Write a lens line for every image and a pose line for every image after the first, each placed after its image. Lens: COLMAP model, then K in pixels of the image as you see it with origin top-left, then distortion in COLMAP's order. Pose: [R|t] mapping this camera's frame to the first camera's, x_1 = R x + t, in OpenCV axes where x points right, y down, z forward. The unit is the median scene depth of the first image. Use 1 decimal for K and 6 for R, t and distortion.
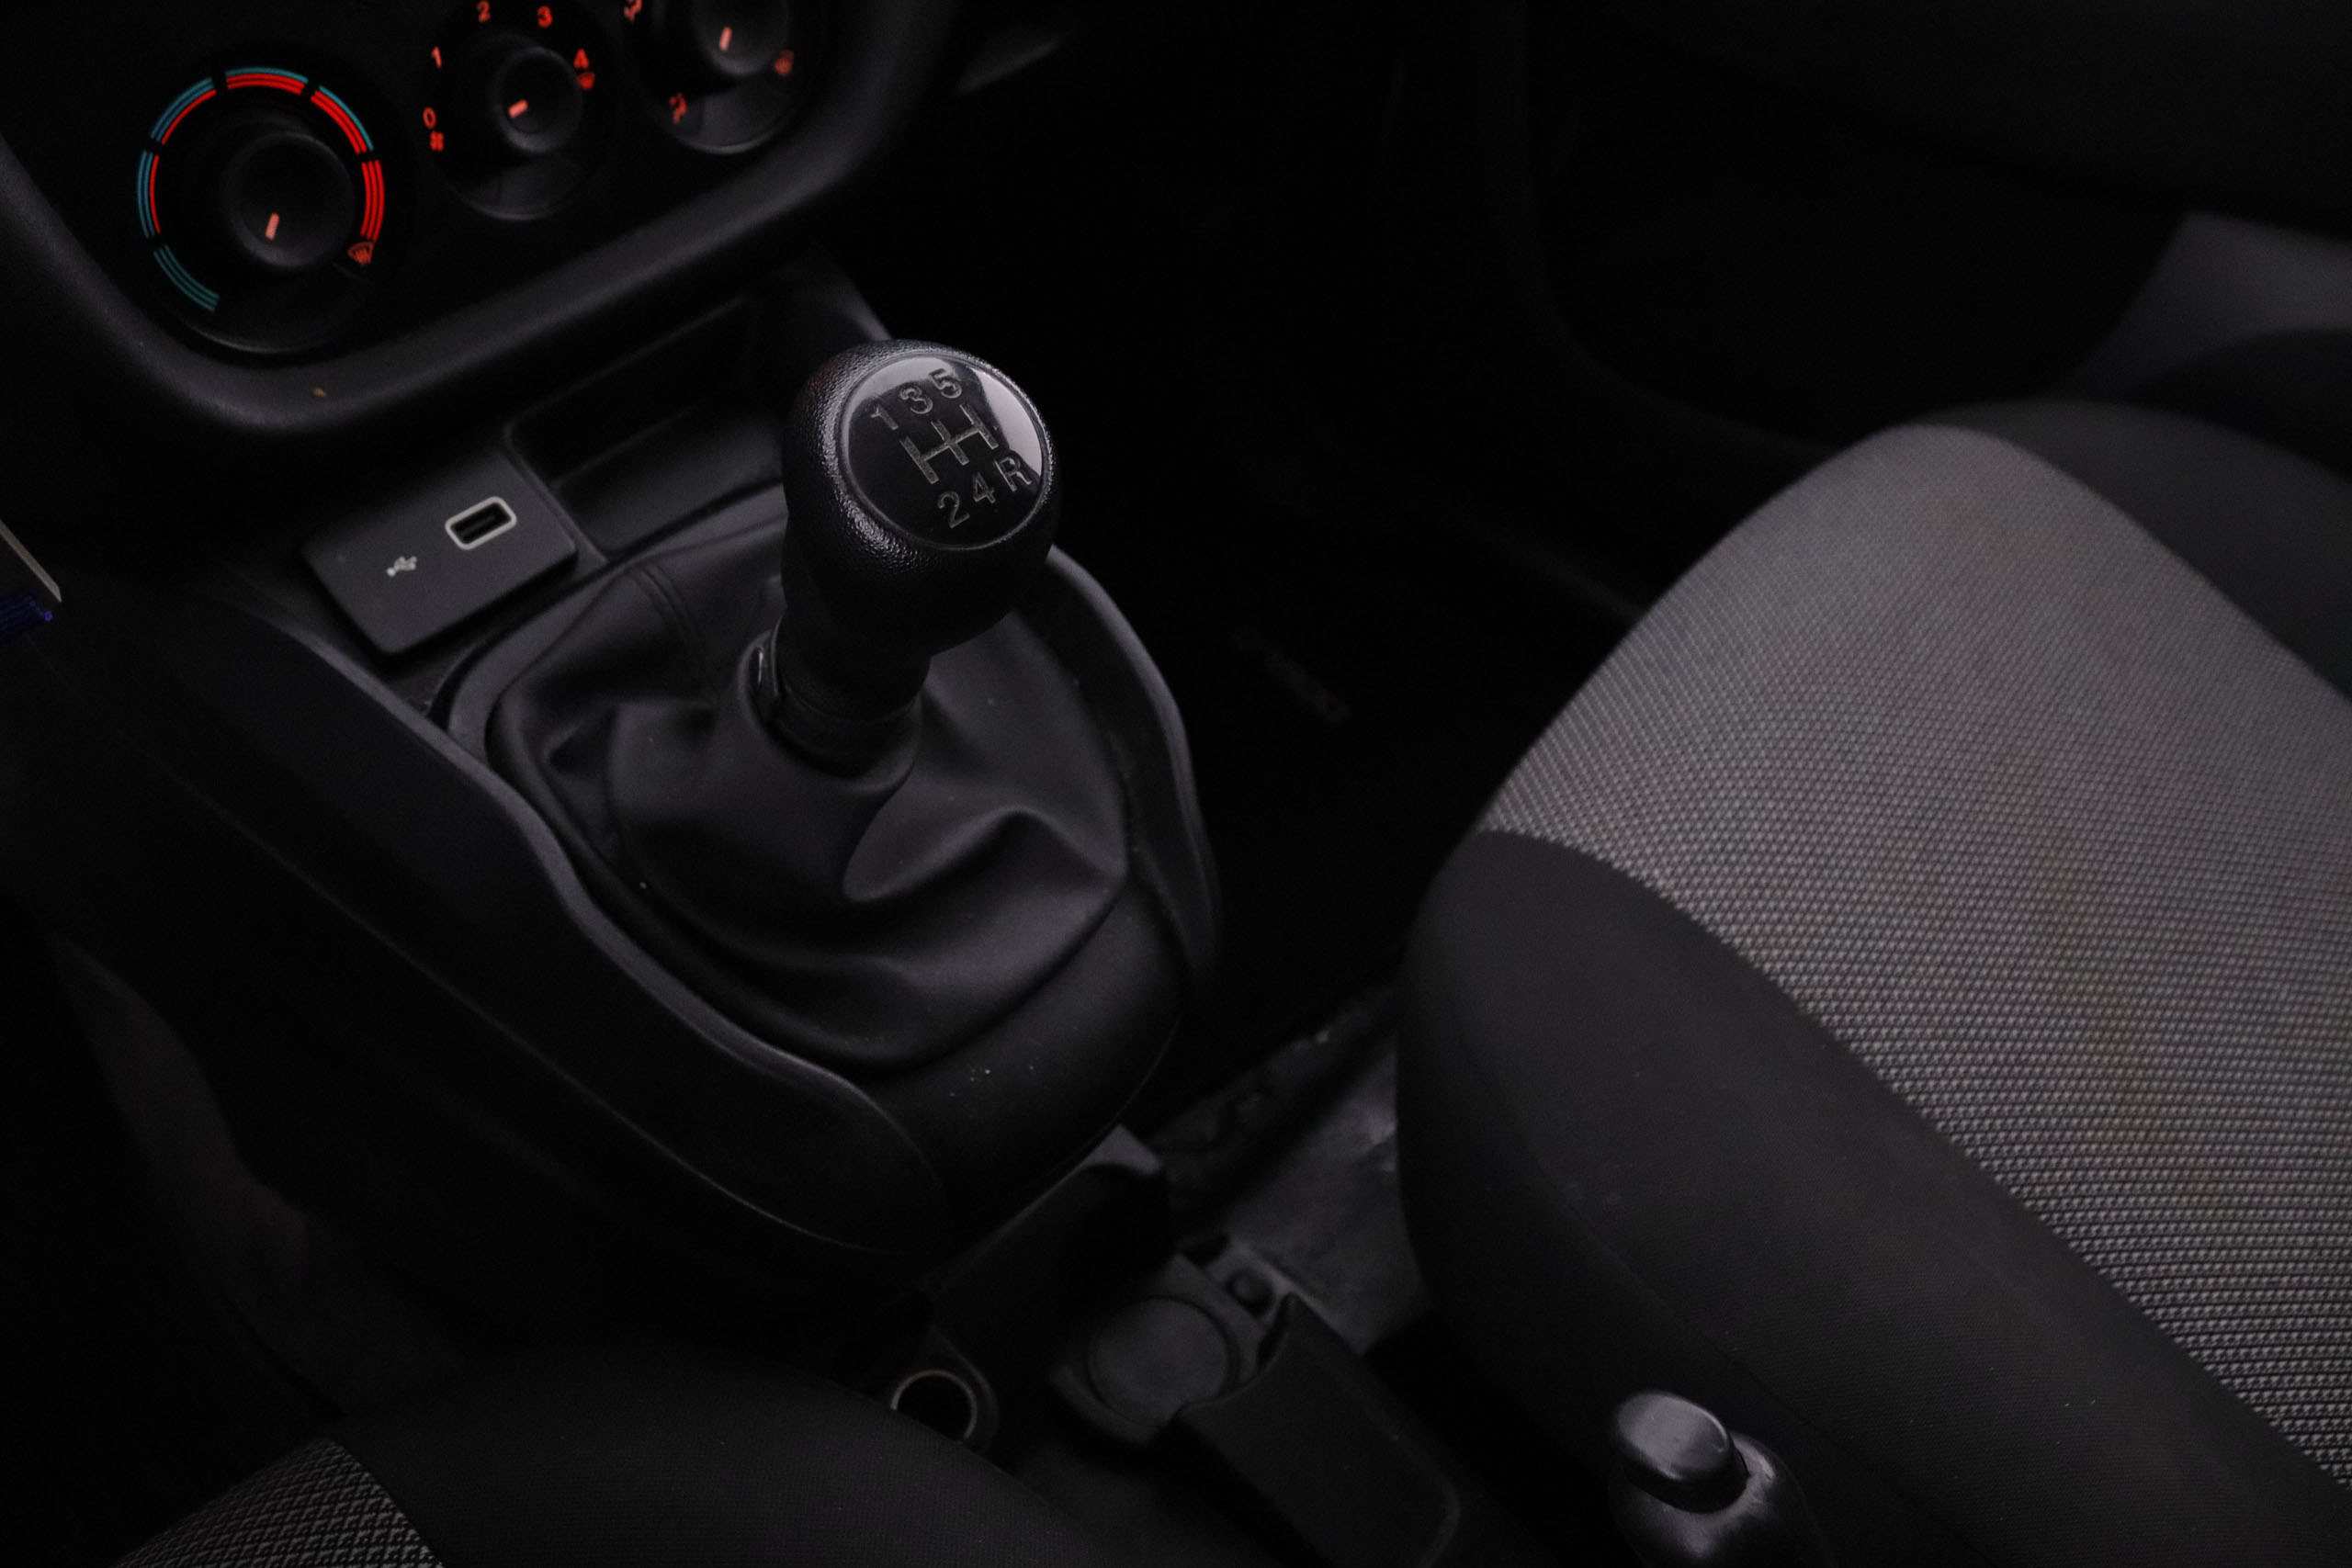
lens RADIAL K [[1933.6, 0, 1176.0], [0, 1933.6, 784.0], [0, 0, 1]] dist [-0.168127, 0.133161]
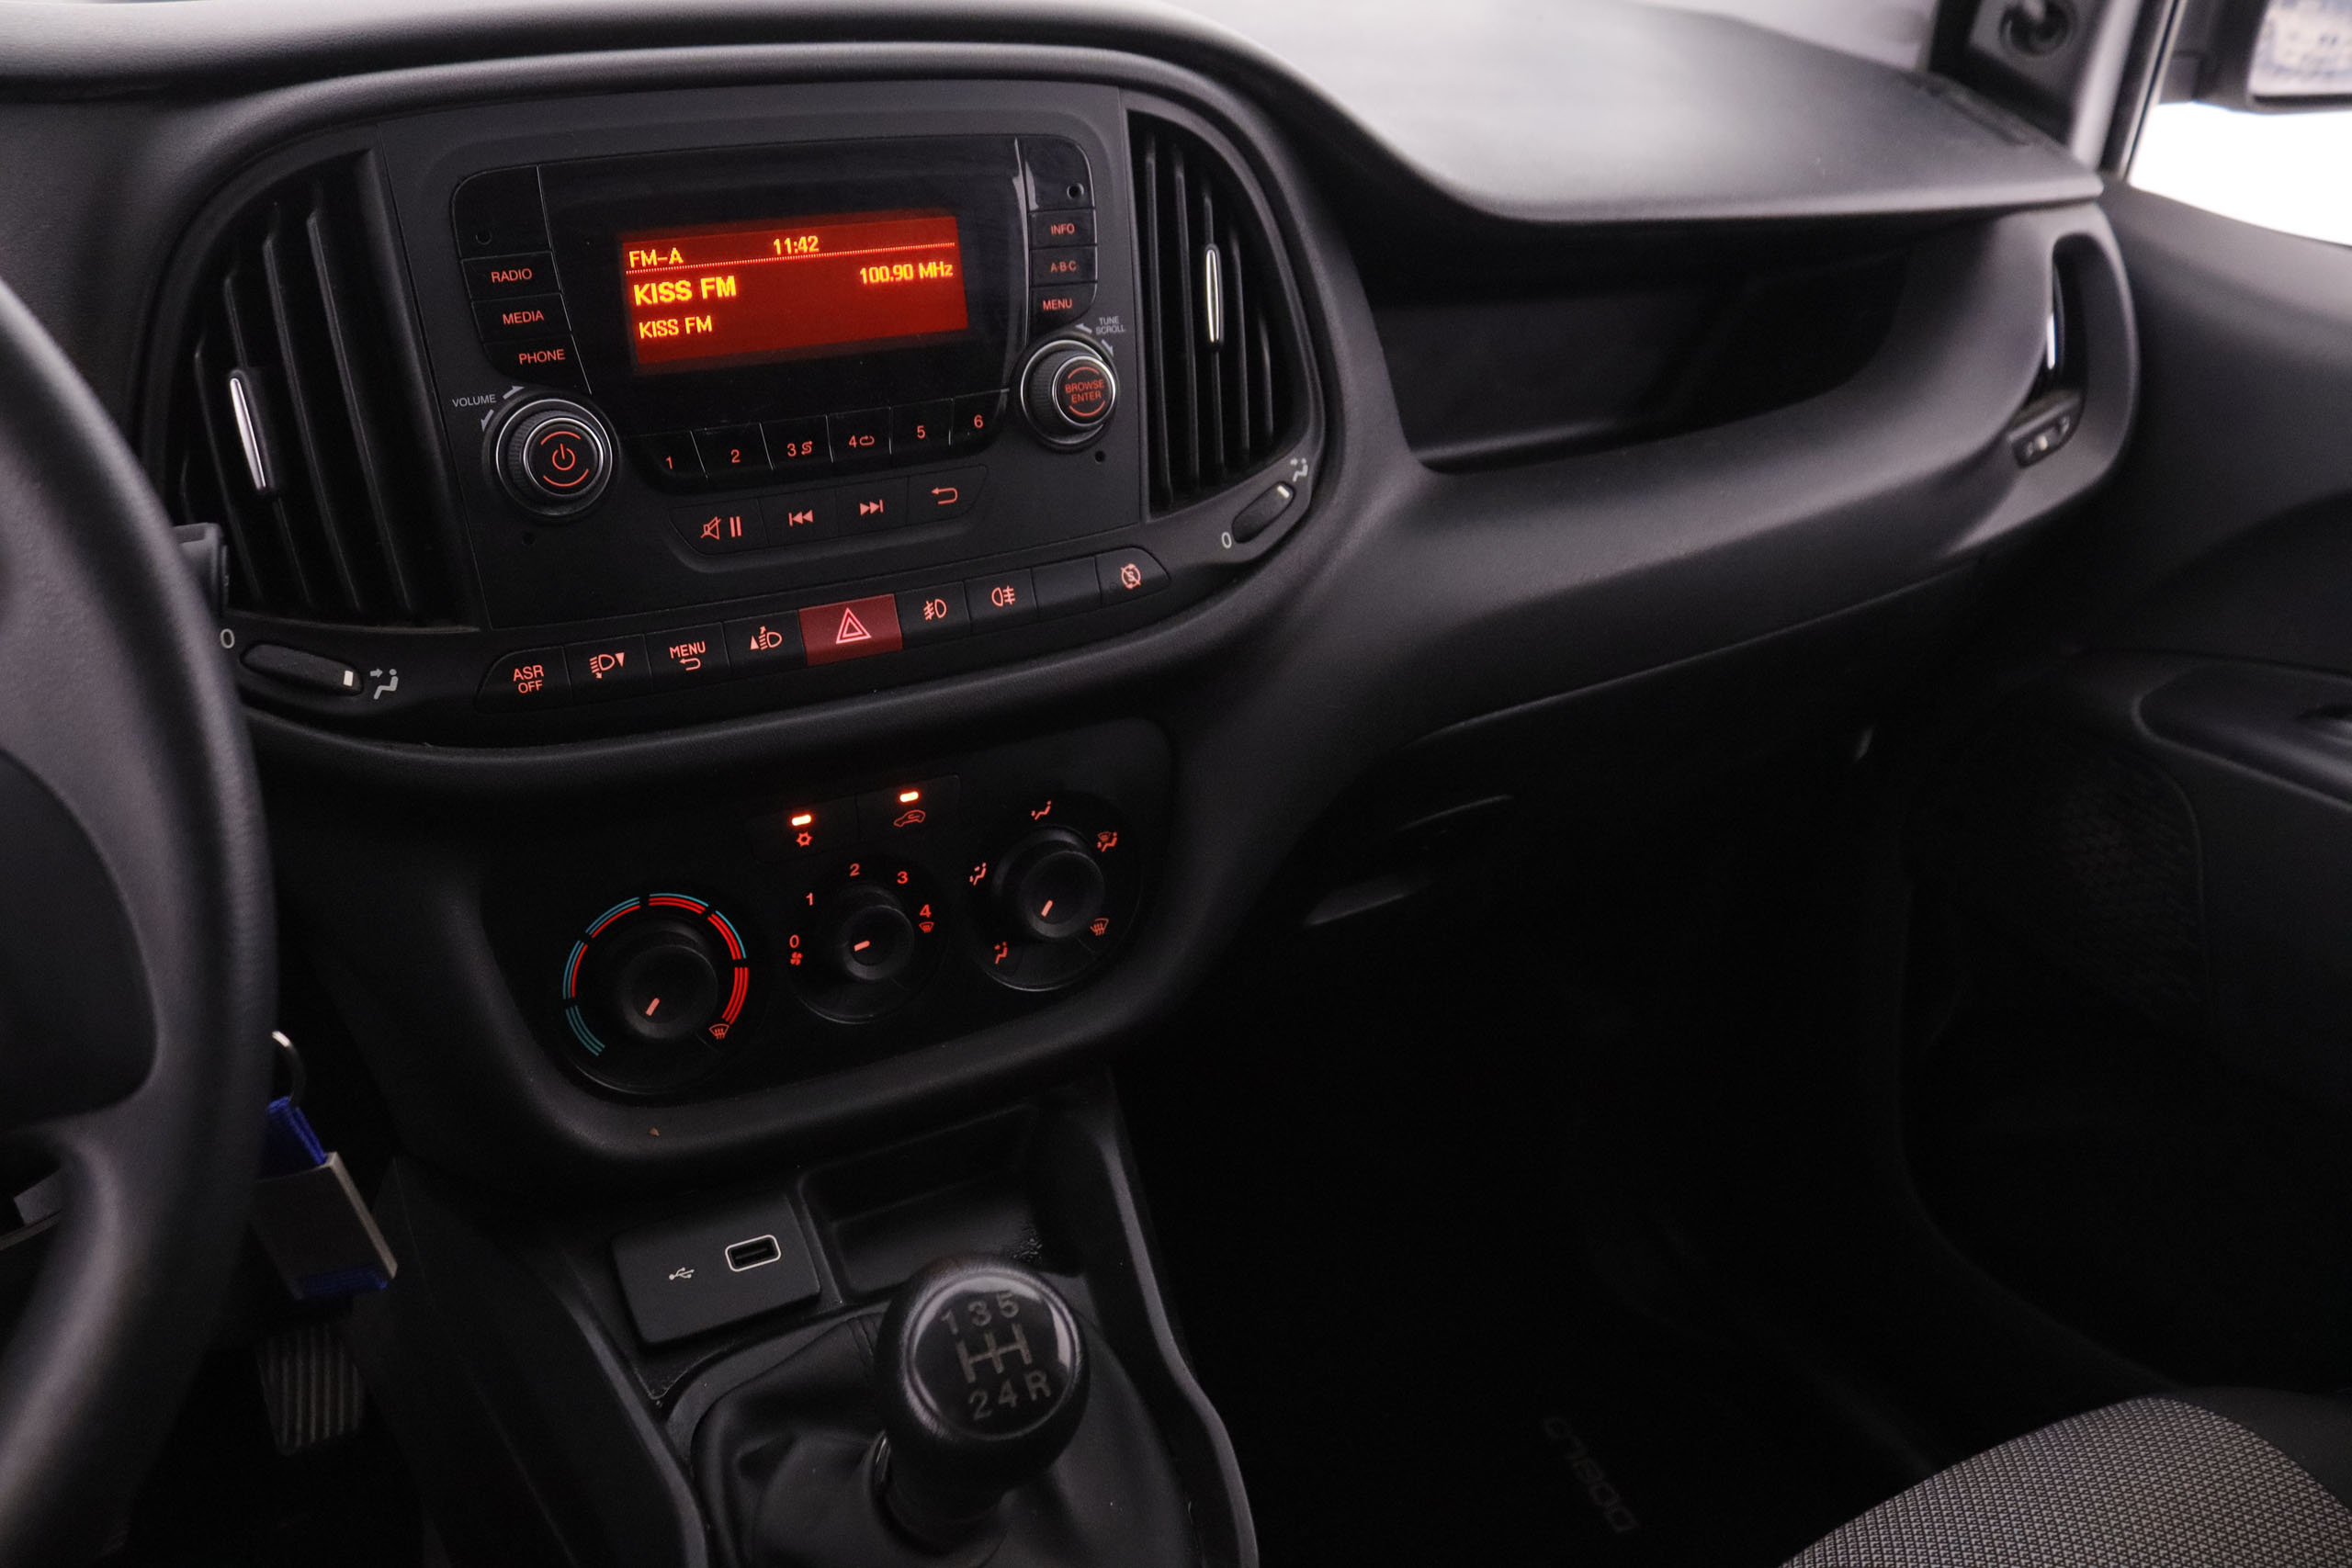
lens RADIAL K [[1933.6, 0, 1176.0], [0, 1933.6, 784.0], [0, 0, 1]] dist [-0.168127, 0.133161]
pose [[0.942494, 0.159445, -0.293739, 0.229636], [-0.245497, 0.926646, -0.284708, -0.142668], [0.226796, 0.340448, 0.912501, -0.206121]]
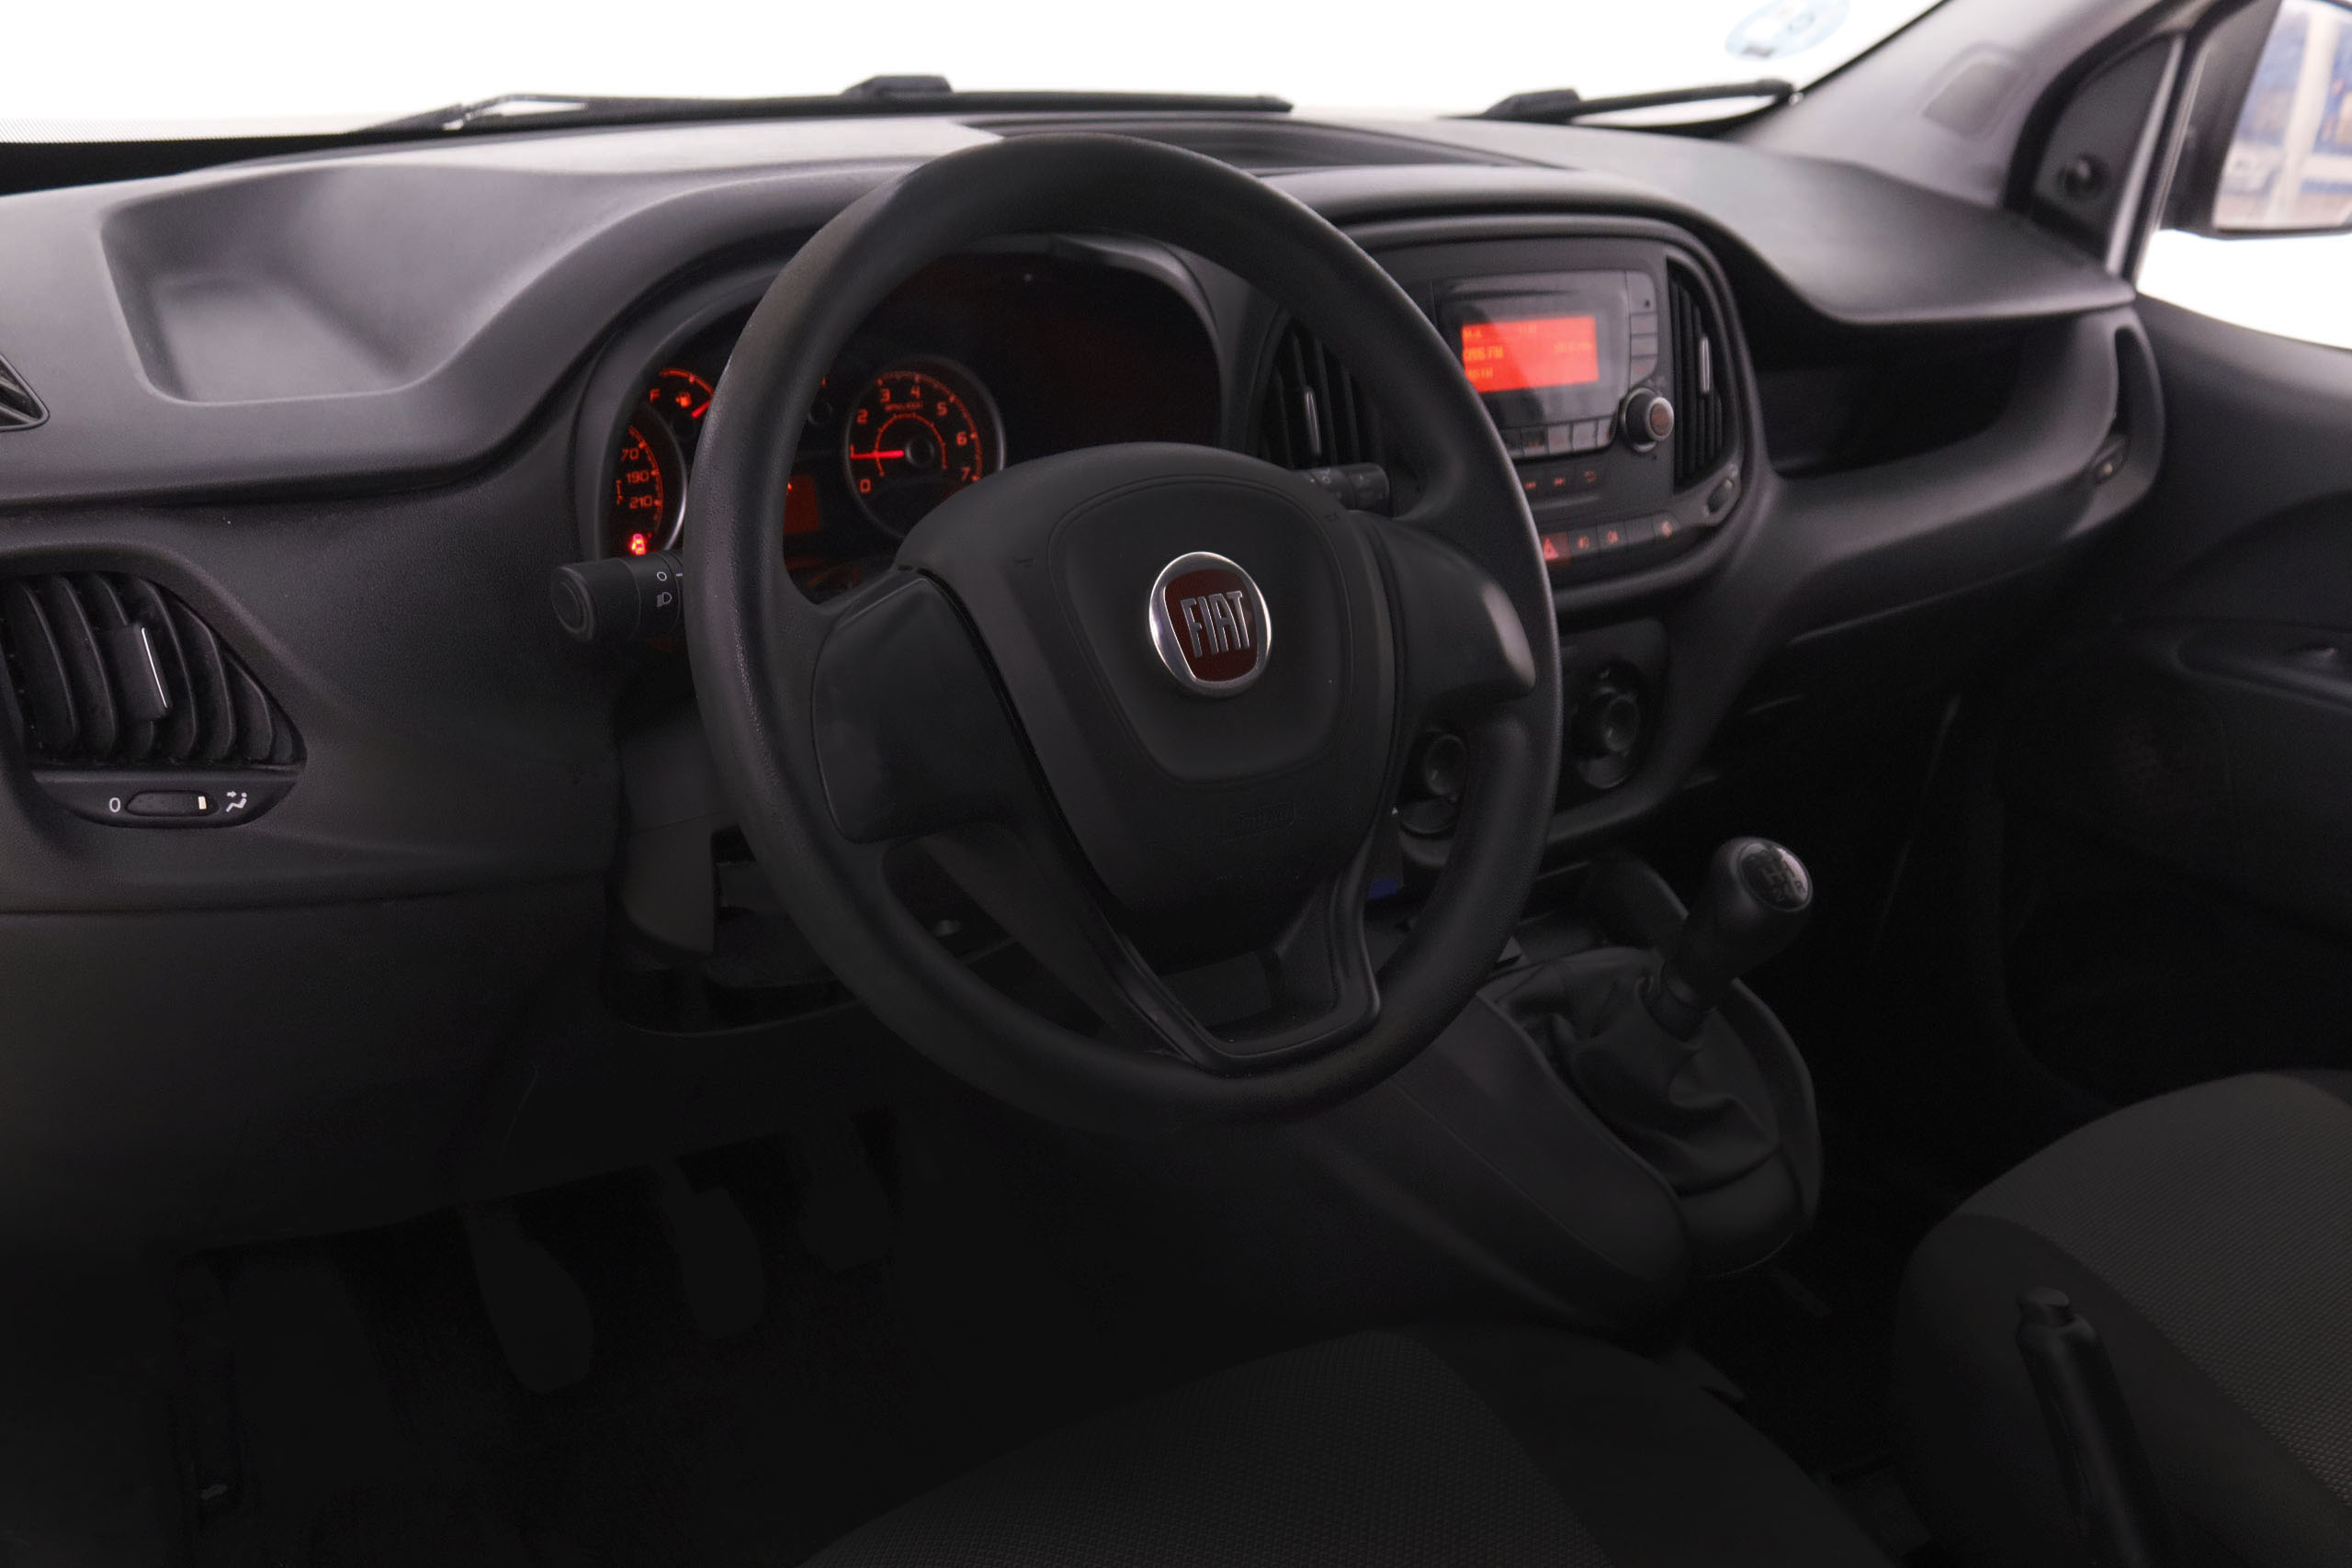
lens RADIAL K [[2566.0, 0, 1176.0], [0, 2566.0, 784.0], [0, 0, 1]] dist [-0.097317, -0.013587]
pose [[0.982950, 0.117369, -0.141538, -0.335947], [-0.165442, 0.900451, -0.402265, 0.951986], [0.080234, 0.418823, 0.904517, -1.718345]]
